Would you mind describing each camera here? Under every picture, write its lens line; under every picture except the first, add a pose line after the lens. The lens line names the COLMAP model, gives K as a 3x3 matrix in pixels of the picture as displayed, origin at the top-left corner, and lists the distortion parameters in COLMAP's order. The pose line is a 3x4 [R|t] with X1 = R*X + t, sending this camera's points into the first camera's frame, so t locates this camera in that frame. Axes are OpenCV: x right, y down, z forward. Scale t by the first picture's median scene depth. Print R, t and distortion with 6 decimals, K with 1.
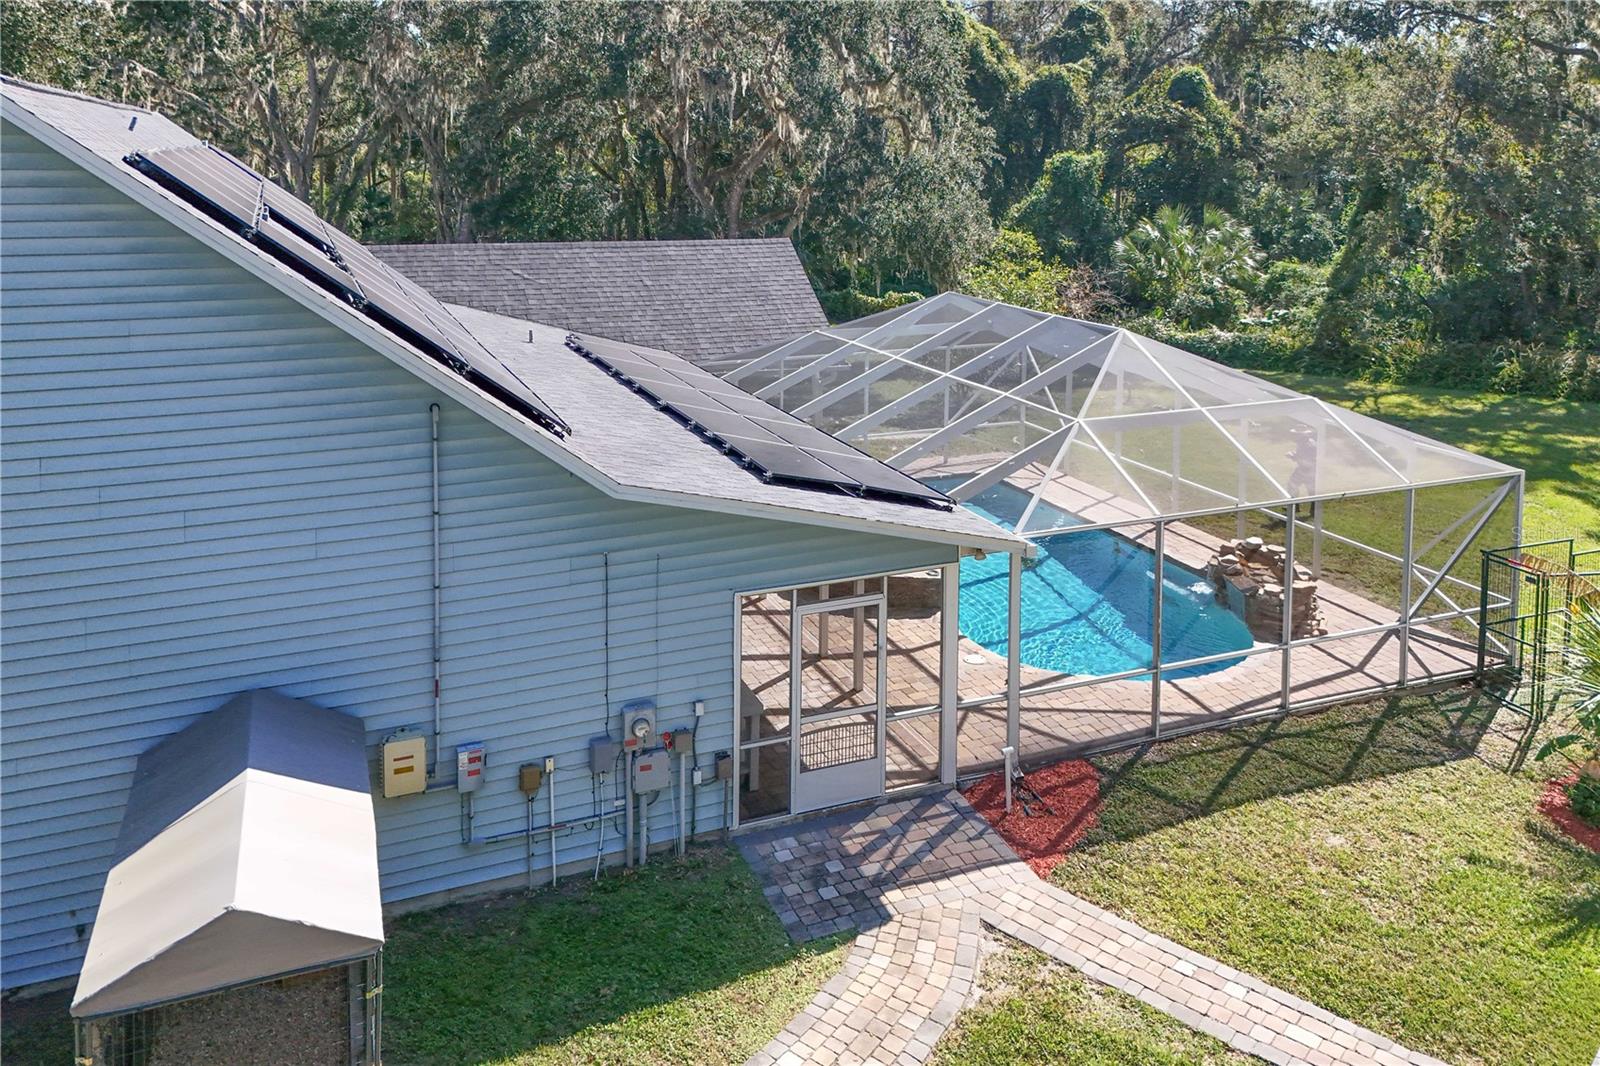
lens RADIAL K [[1187.9, 0, 775.4], [0, 1187.9, 341.4], [0, 0, 1]] dist [0.054391, -0.042067]
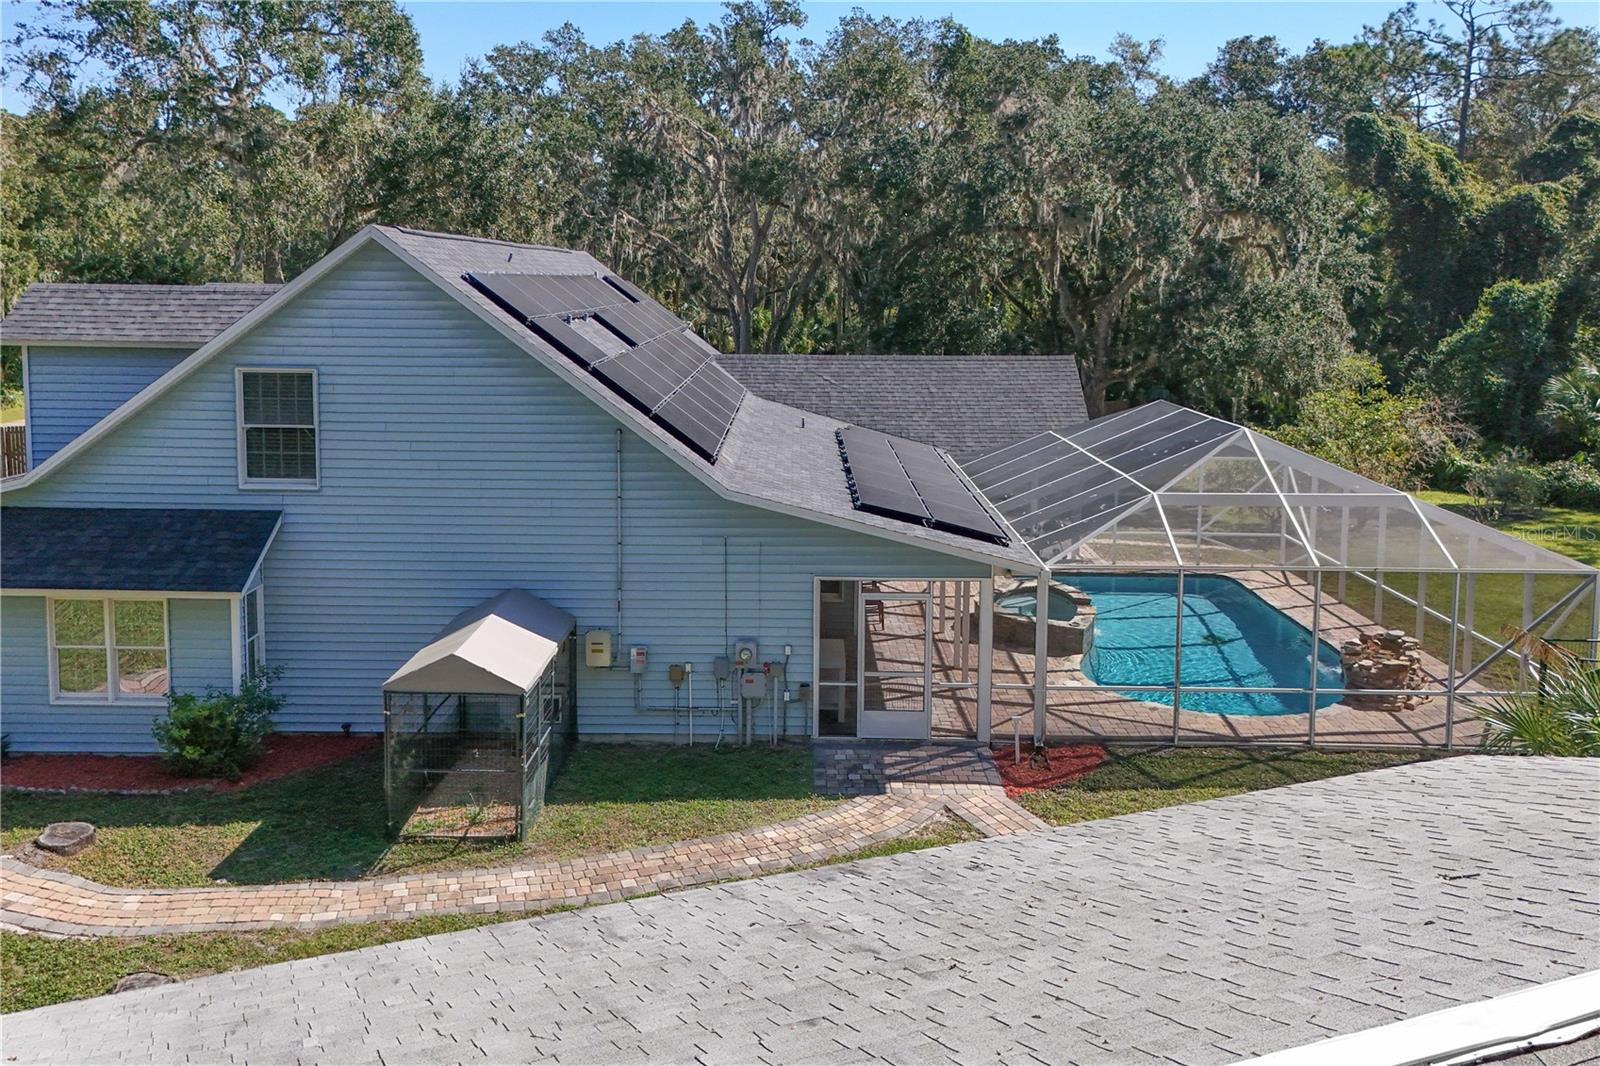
lens RADIAL K [[1187.9, 0, 793.4], [0, 1187.9, 544.4], [0, 0, 1]] dist [0.054391, -0.042067]
pose [[0.927008, 0.079906, -0.366430, 0.461915], [-0.059692, 0.996020, 0.066186, 0.073354], [0.370260, -0.039482, 0.928089, -0.365479]]
